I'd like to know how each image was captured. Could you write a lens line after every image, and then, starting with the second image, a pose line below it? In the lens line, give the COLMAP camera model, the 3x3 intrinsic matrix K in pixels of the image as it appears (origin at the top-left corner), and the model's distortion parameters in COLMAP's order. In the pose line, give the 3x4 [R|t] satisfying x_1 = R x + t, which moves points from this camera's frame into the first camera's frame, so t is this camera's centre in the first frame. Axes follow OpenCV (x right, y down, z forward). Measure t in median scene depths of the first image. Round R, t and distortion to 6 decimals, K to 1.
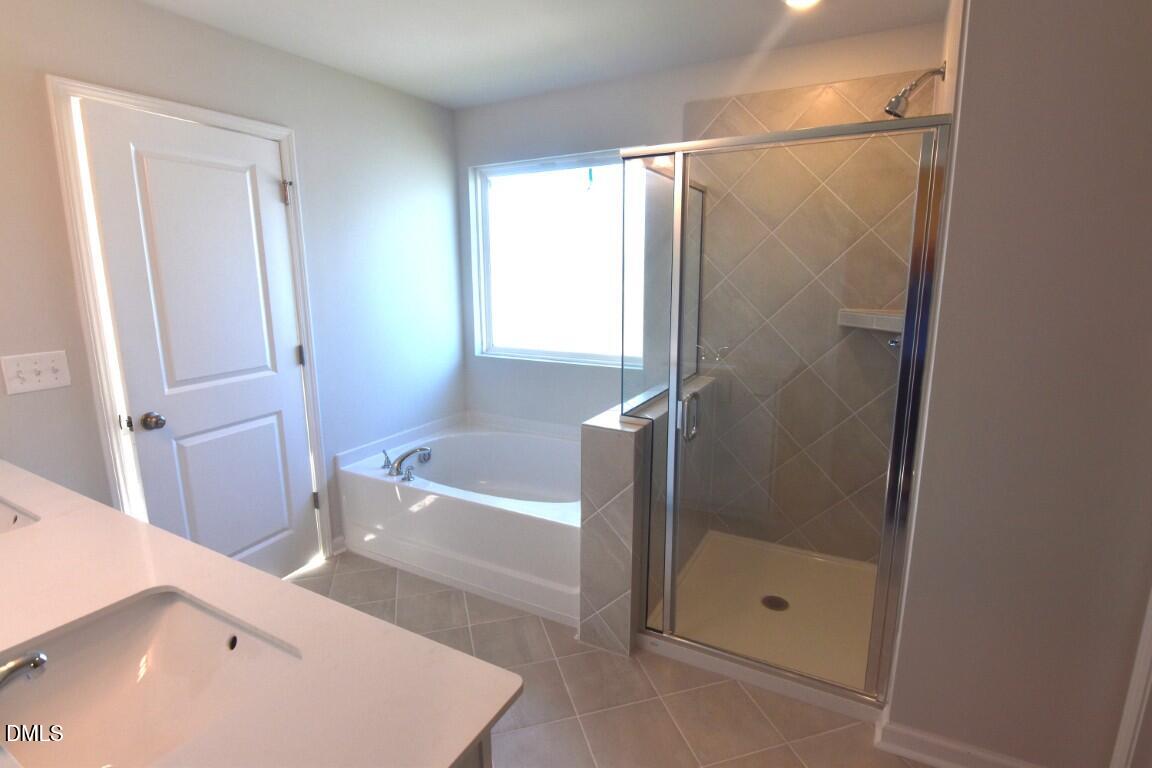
lens RADIAL K [[561.6, 0, 573.2], [0, 561.6, 379.4], [0, 0, 1]] dist [-0.009923, -0.006898]
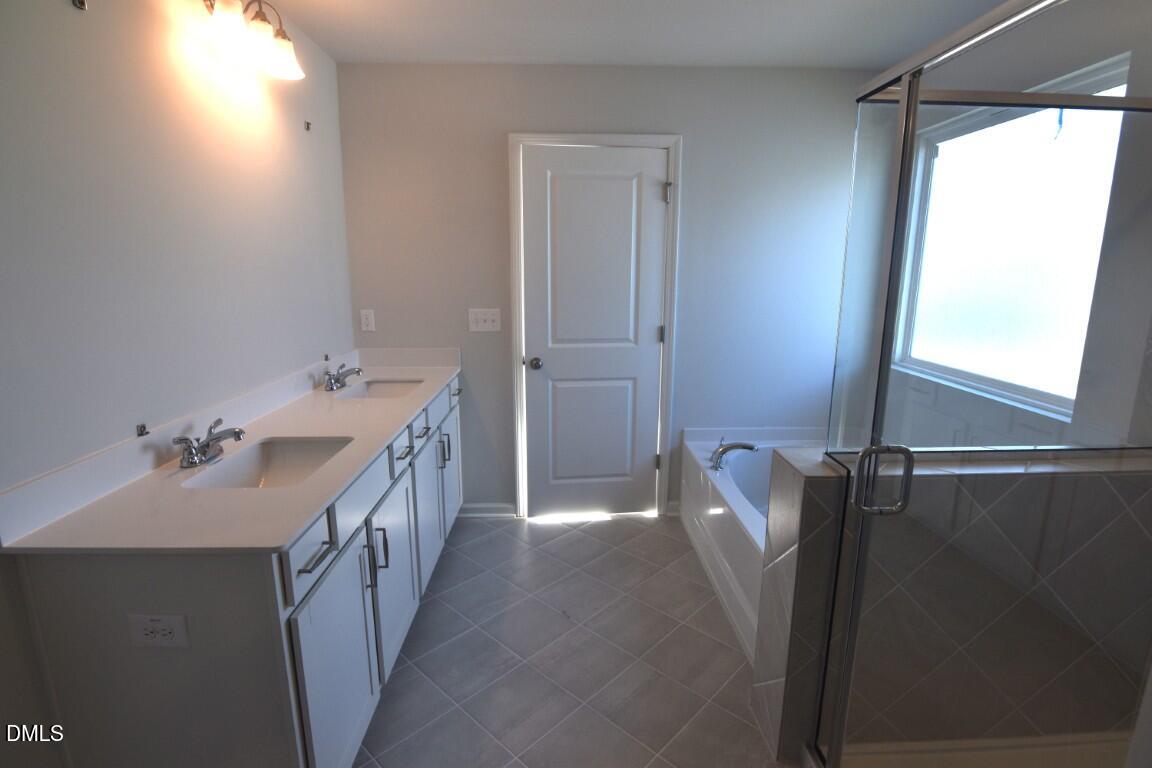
lens RADIAL K [[561.6, 0, 573.2], [0, 561.6, 379.4], [0, 0, 1]] dist [-0.009923, -0.006898]
pose [[0.504262, 0.182290, -0.844091, 0.434279], [-0.171051, 0.979183, 0.109278, -0.049451], [0.846441, 0.089278, 0.524946, 0.260697]]
